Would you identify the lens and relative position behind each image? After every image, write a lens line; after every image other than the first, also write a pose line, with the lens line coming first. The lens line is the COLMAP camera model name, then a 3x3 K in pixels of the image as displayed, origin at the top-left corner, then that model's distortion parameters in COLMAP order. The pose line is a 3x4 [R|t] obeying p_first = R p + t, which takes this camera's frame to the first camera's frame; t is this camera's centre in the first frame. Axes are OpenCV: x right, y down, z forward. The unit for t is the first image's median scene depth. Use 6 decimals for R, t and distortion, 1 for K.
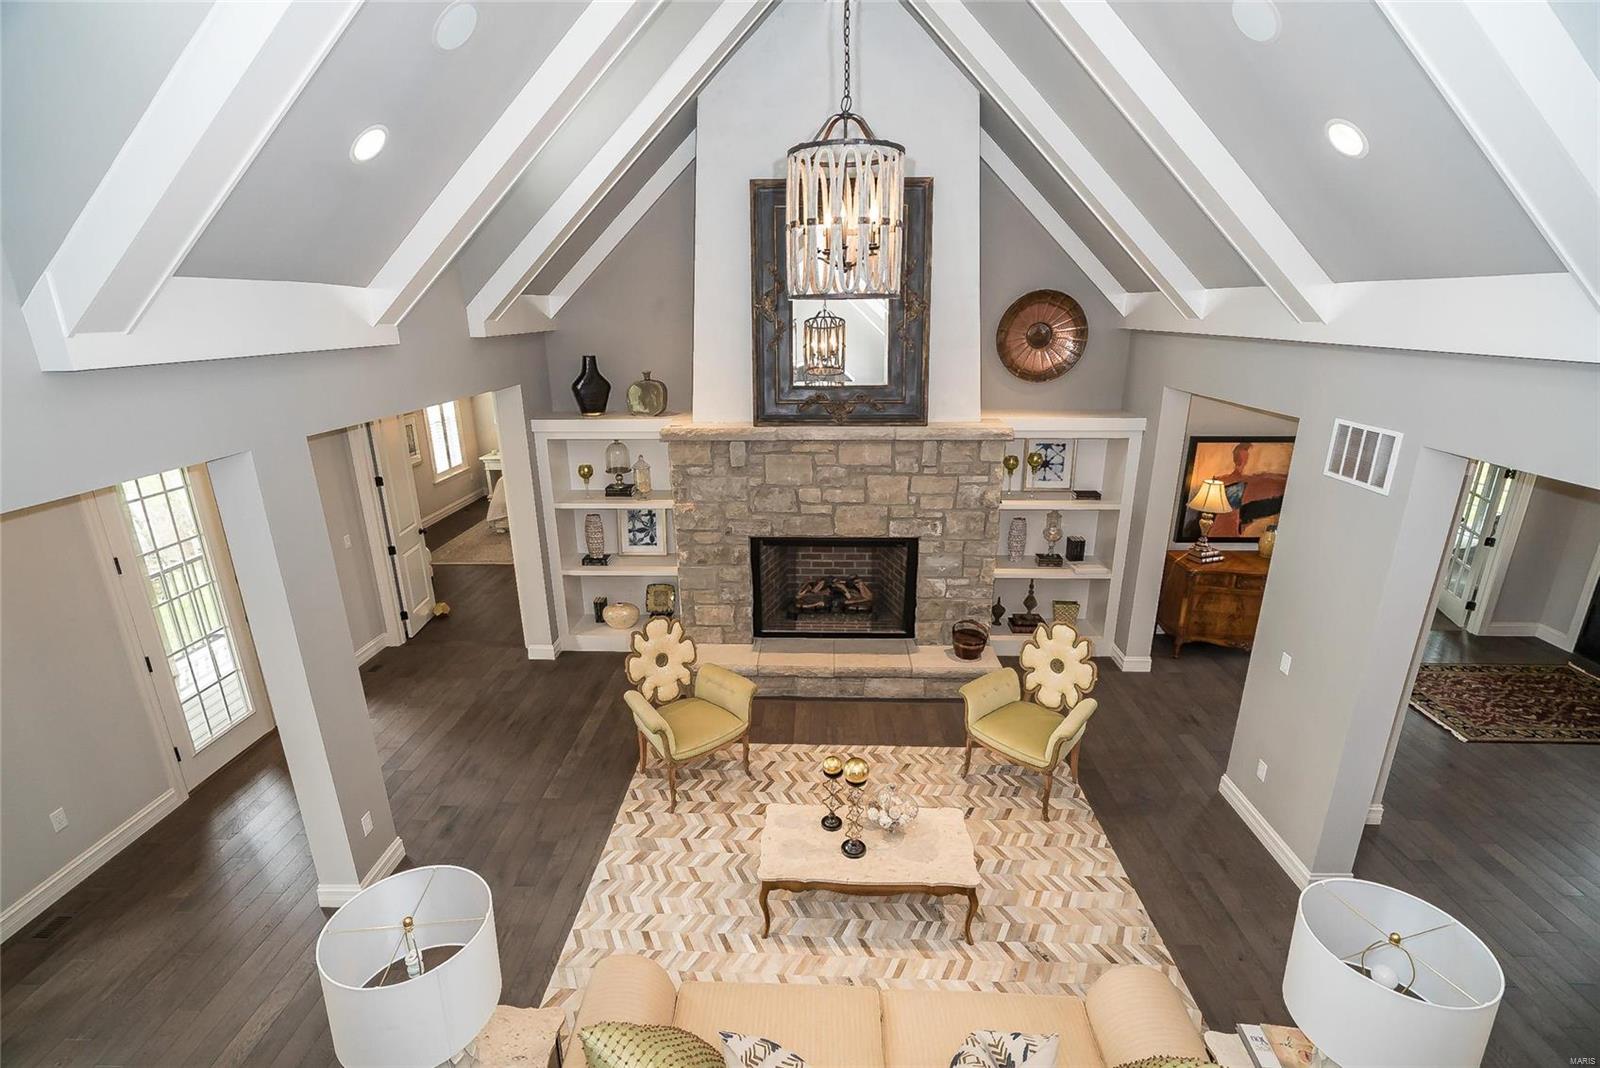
lens RADIAL K [[727.0, 0, 800.0], [0, 727.0, 534.0], [0, 0, 1]] dist [-0.001278, -0.000197]
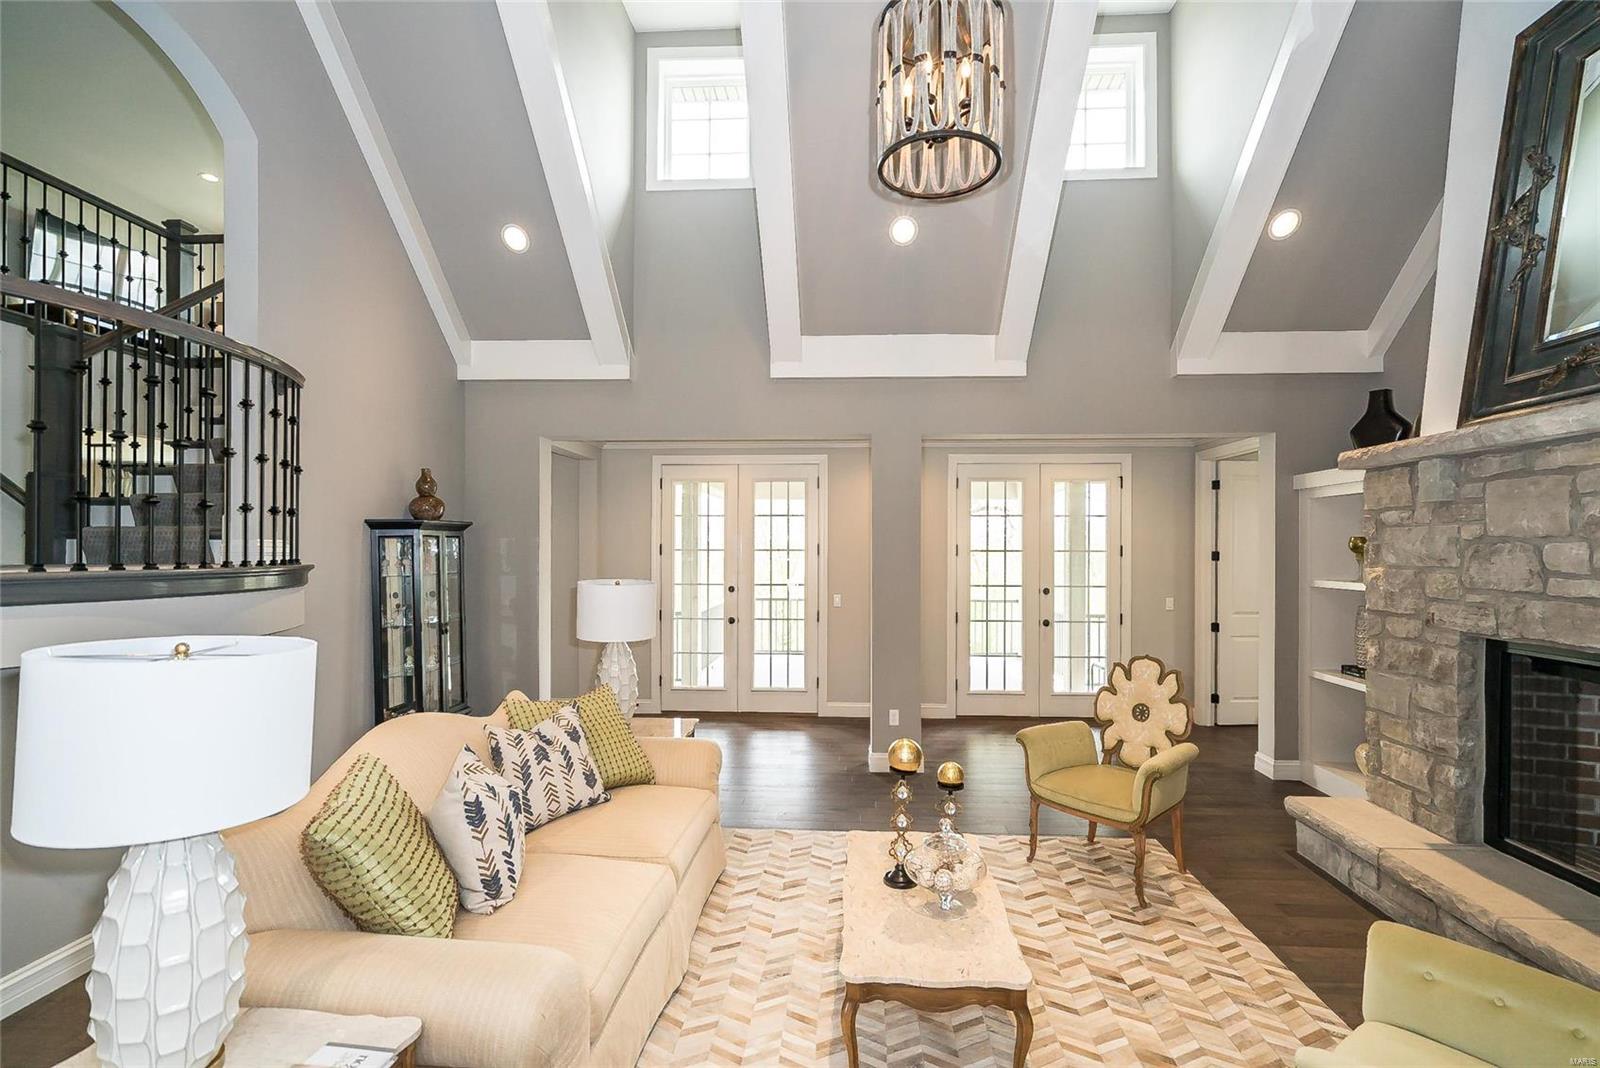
lens RADIAL K [[725.0, 0, 822.4], [0, 725.0, 553.1], [0, 0, 1]] dist [-0.002233, -0.000225]
pose [[-0.013415, 0.008849, -0.999871, 0.503972], [-0.302536, 0.953056, 0.012493, 0.088118], [0.953044, 0.302664, -0.010108, 0.534073]]
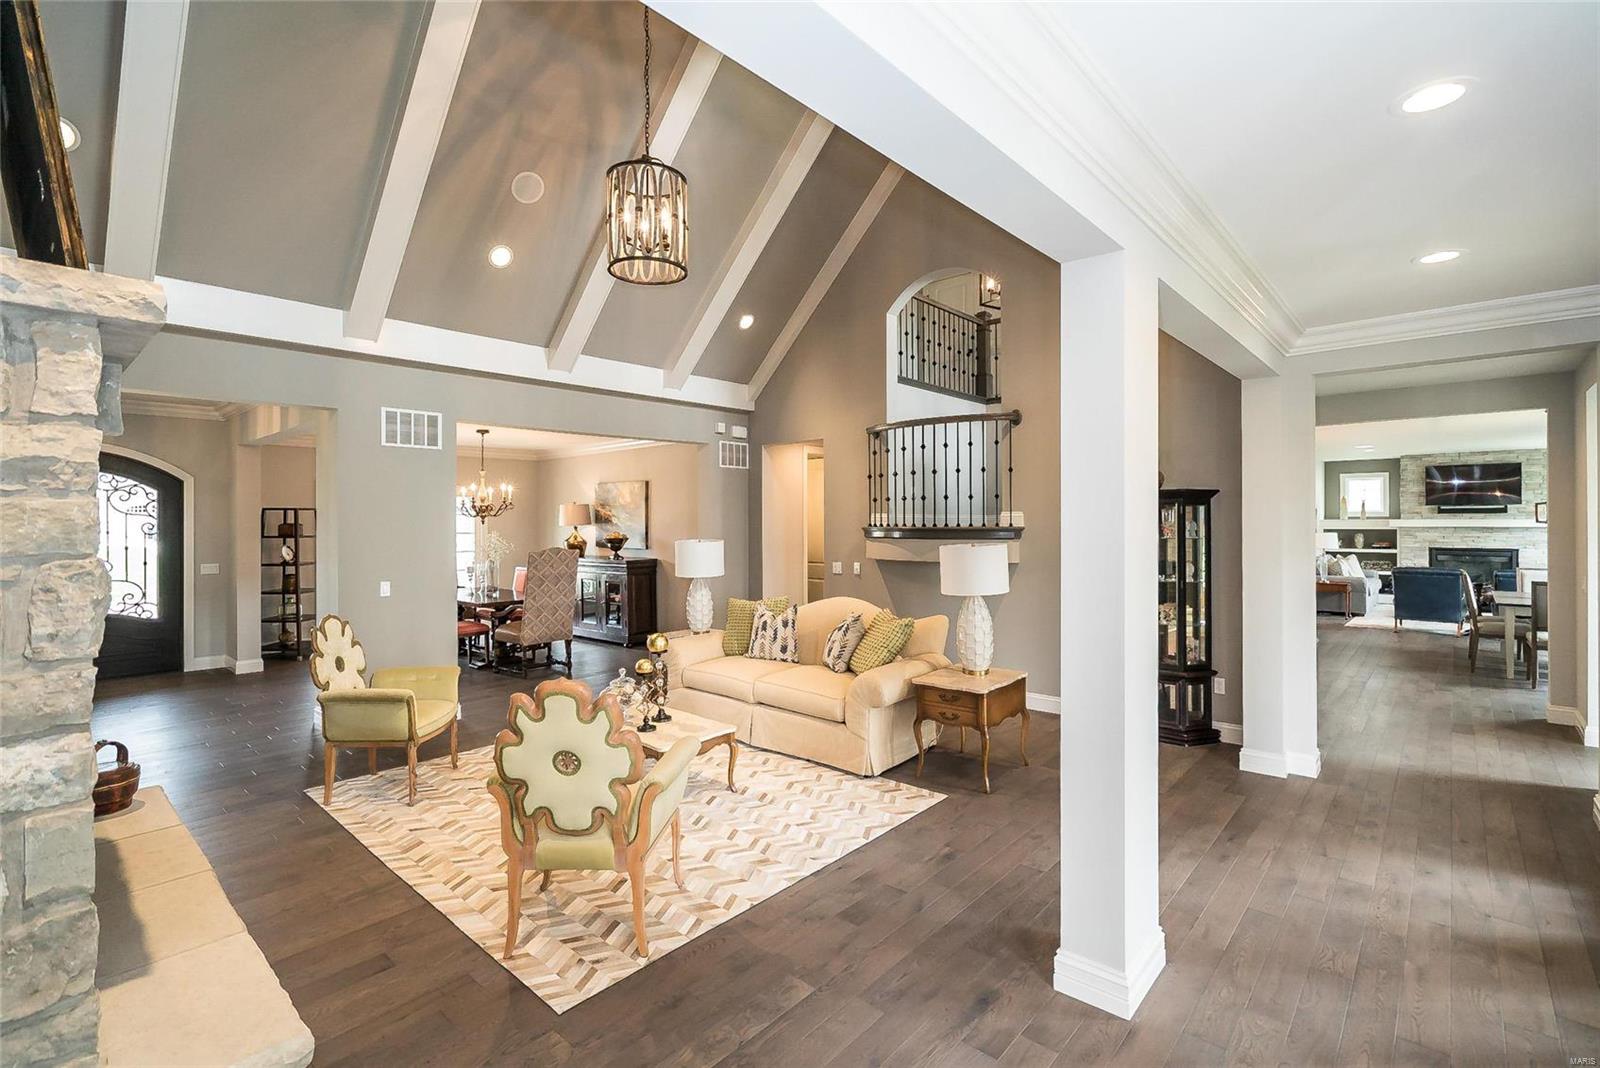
lens RADIAL K [[726.0, 0, 800.1], [0, 726.0, 516.3], [0, 0, 1]] dist [0.001657, 0.000176]
pose [[-0.761674, 0.012068, 0.647849, -0.560246], [0.201798, 0.954520, 0.219473, -0.064803], [-0.615736, 0.297902, -0.729468, 1.043722]]
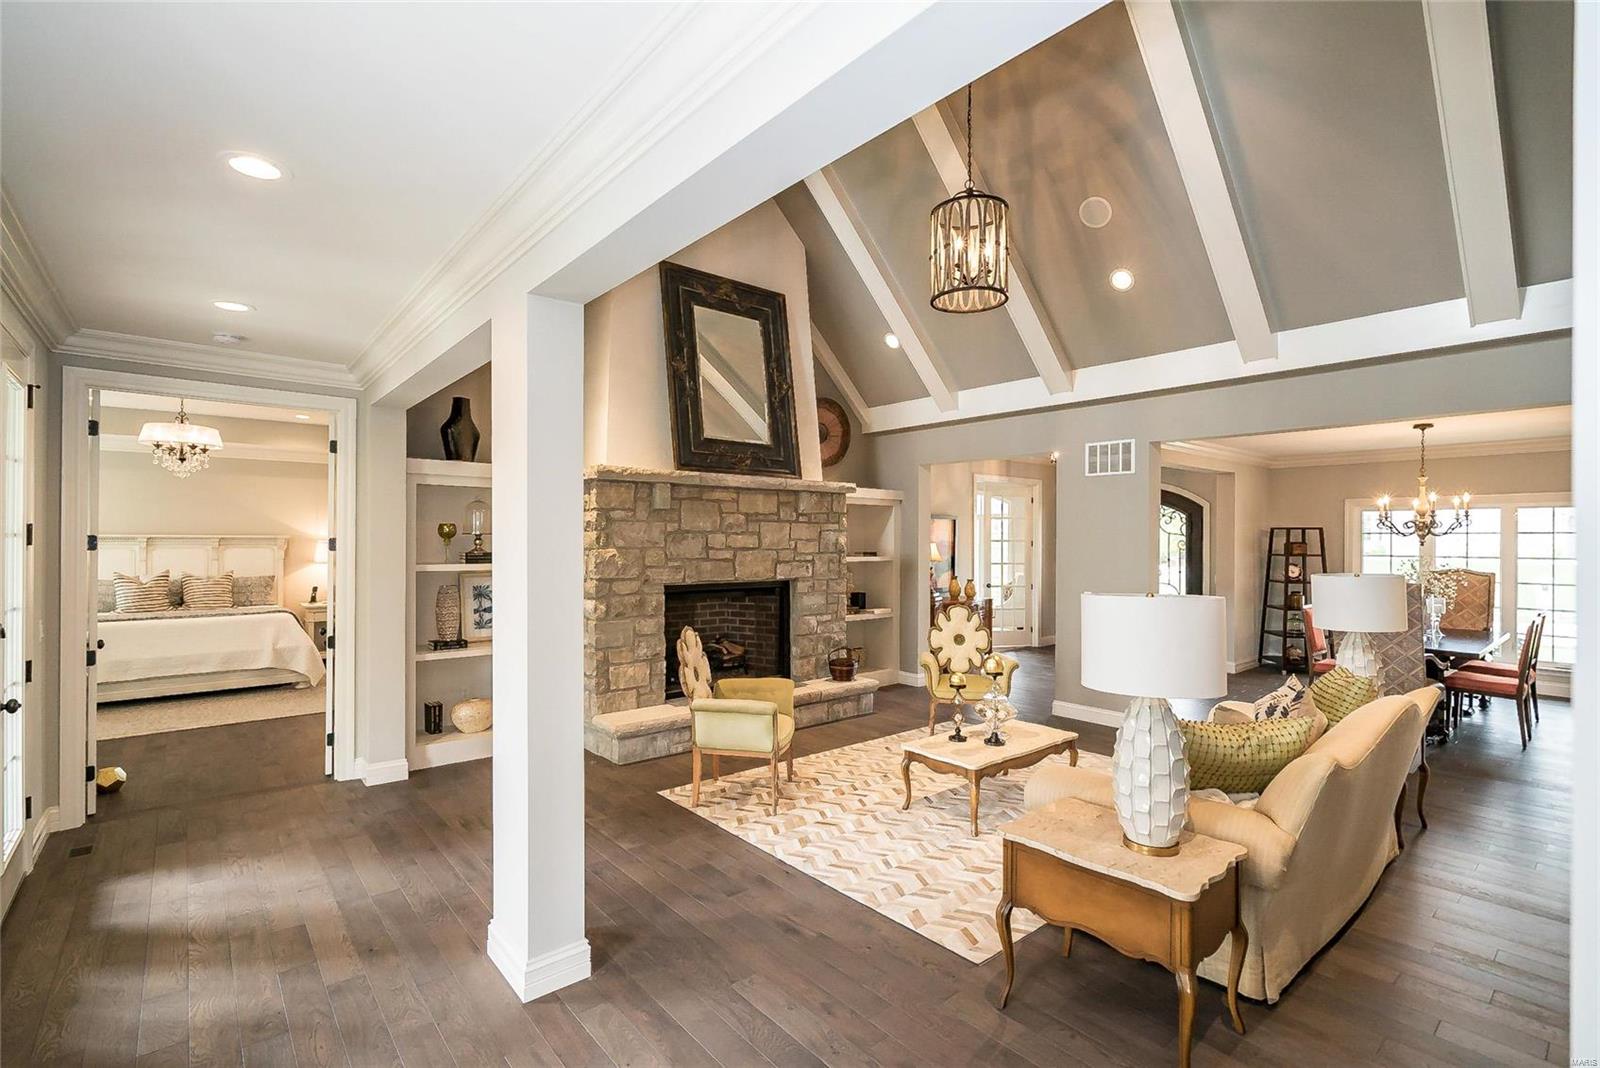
lens RADIAL K [[727.0, 0, 800.0], [0, 727.0, 534.0], [0, 0, 1]] dist [-0.001278, -0.000197]
pose [[0.742830, 0.012947, 0.669355, -0.608035], [0.192323, 0.953543, -0.231879, 0.206732], [-0.641261, 0.300979, 0.705830, 0.173172]]
